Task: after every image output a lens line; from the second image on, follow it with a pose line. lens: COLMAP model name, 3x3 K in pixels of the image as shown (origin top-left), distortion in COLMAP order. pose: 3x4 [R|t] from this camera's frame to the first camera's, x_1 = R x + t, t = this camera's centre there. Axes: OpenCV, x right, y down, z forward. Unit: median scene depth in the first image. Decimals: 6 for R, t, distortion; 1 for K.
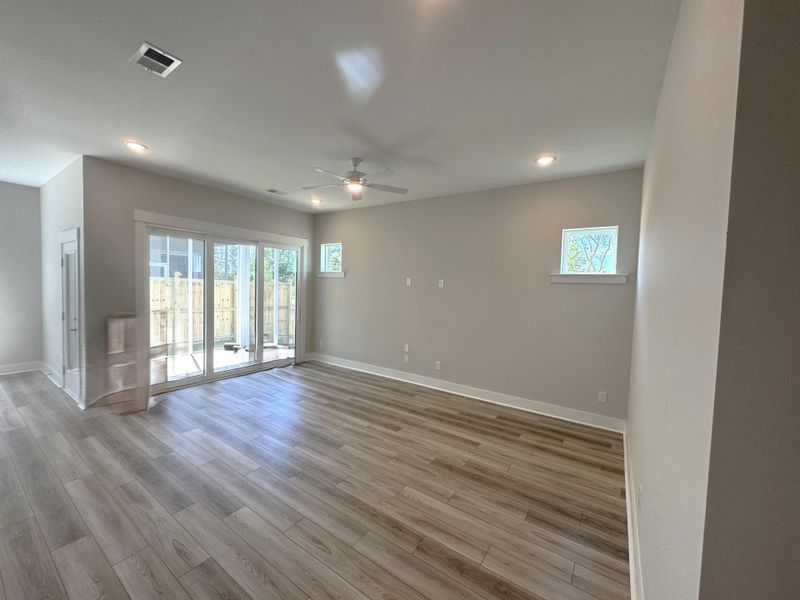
lens RADIAL K [[315.8, 0, 402.8], [0, 315.8, 298.5], [0, 0, 1]] dist [0.002401, -0.000075]
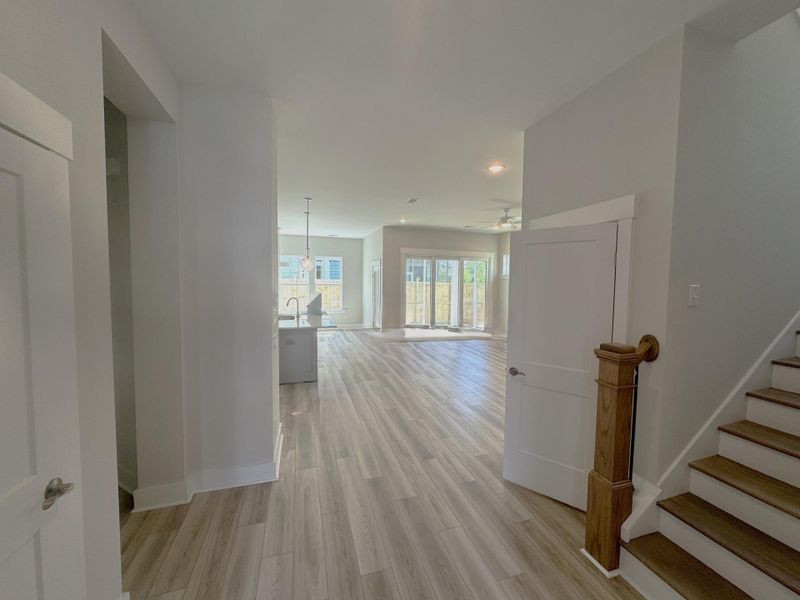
lens RADIAL K [[315.8, 0, 400.3], [0, 315.8, 297.3], [0, 0, 1]] dist [0.002401, -0.000075]
pose [[0.781678, 0.012469, -0.623558, 0.247247], [-0.016299, 0.999867, -0.000438, 0.019357], [0.623470, 0.010505, 0.781777, -0.347986]]
